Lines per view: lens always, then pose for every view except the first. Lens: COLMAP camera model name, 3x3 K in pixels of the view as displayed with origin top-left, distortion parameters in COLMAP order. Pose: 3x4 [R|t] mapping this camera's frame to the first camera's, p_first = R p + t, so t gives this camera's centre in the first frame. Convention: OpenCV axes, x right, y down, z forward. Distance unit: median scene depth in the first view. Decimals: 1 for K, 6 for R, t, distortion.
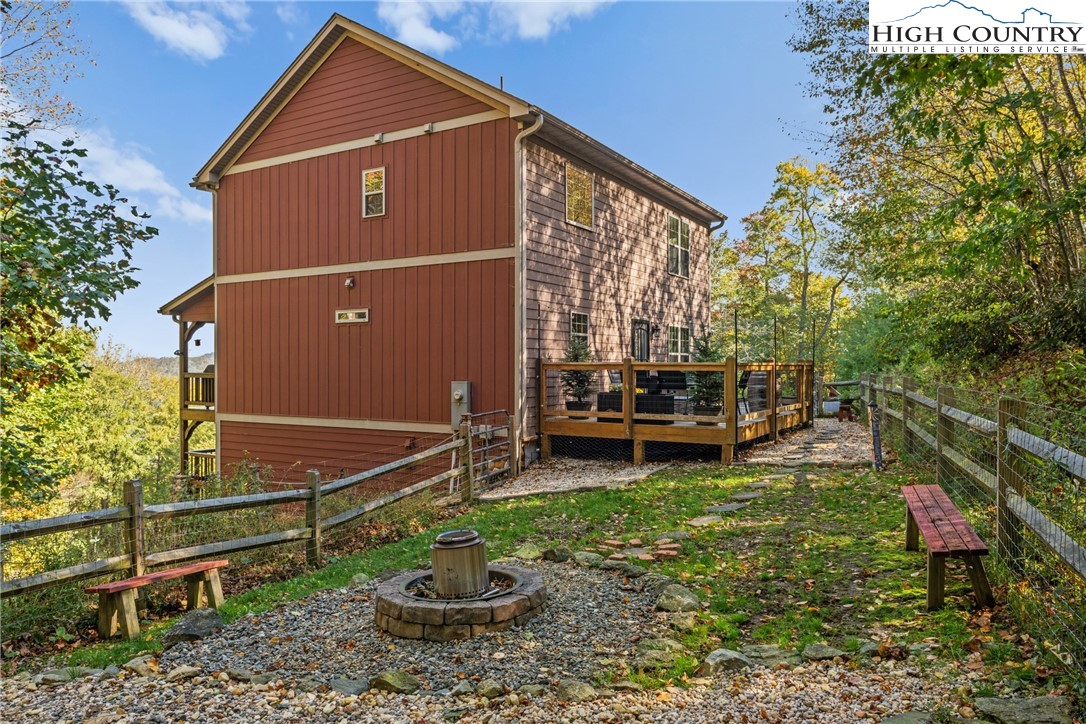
lens RADIAL K [[754.8, 0, 540.7], [0, 754.8, 361.6], [0, 0, 1]] dist [0.024320, 0.002680]
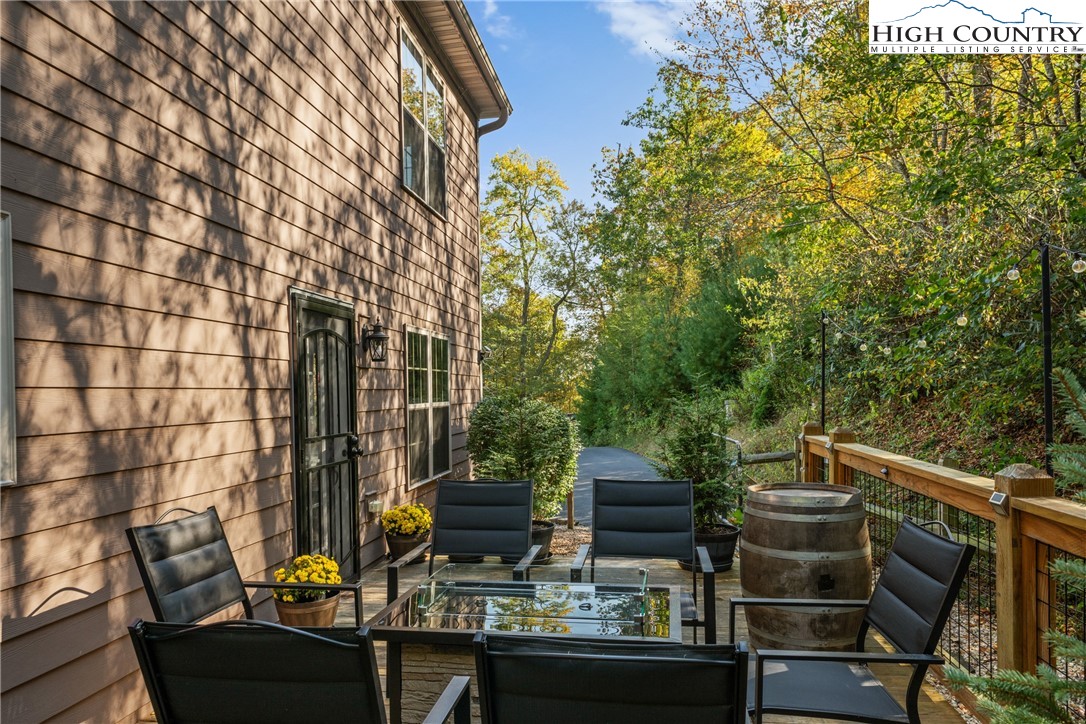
lens RADIAL K [[754.8, 0, 538.3], [0, 754.8, 361.9], [0, 0, 1]] dist [0.024320, 0.002680]
pose [[0.919361, -0.004253, 0.393393, 0.074302], [0.018674, 0.999286, -0.032839, -0.016943], [-0.392972, 0.037537, 0.918784, 0.561561]]
